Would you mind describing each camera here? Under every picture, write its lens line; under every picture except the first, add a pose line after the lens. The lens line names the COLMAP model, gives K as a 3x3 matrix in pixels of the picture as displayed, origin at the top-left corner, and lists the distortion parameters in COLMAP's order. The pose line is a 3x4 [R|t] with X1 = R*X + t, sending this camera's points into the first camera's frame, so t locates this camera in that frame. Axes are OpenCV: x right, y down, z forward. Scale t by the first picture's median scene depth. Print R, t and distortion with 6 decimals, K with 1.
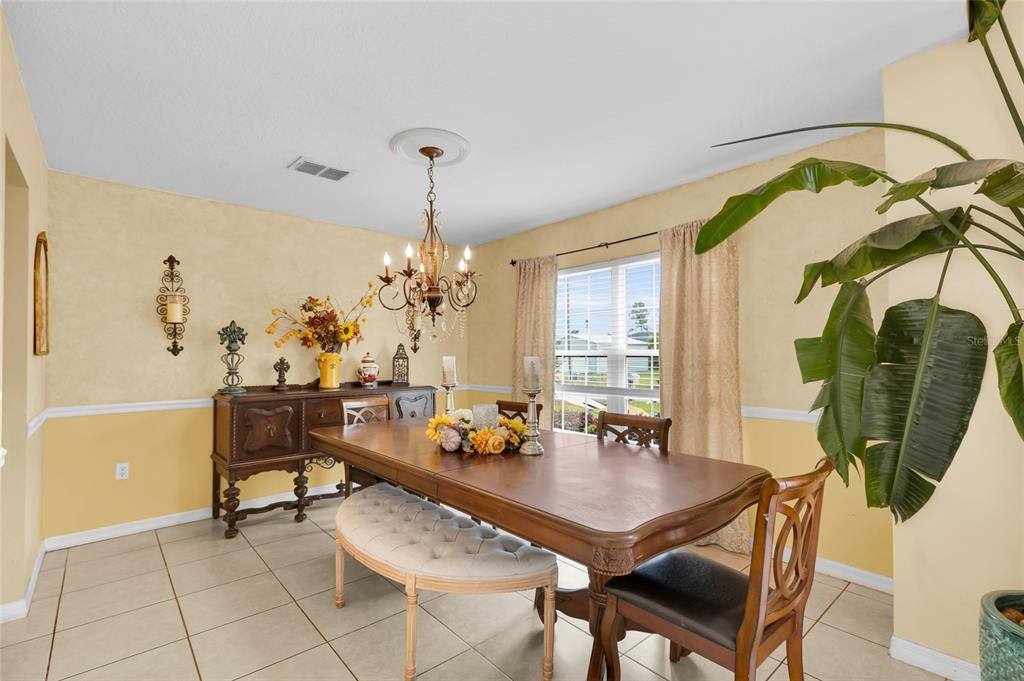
lens RADIAL K [[463.8, 0, 510.8], [0, 463.8, 349.0], [0, 0, 1]] dist [-0.002165, -0.000255]
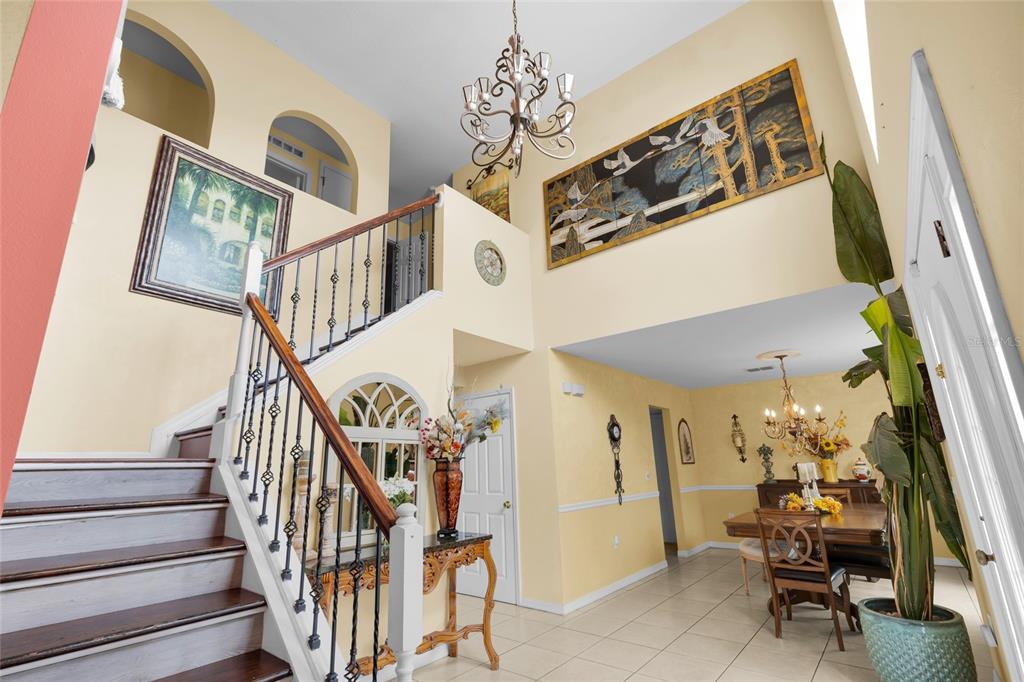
lens RADIAL K [[463.8, 0, 510.8], [0, 463.8, 349.5], [0, 0, 1]] dist [-0.002165, -0.000255]
pose [[0.158009, -0.252399, -0.954635, 1.187675], [0.030318, 0.967564, -0.250800, 0.011136], [0.986972, 0.010686, 0.160536, -0.345305]]
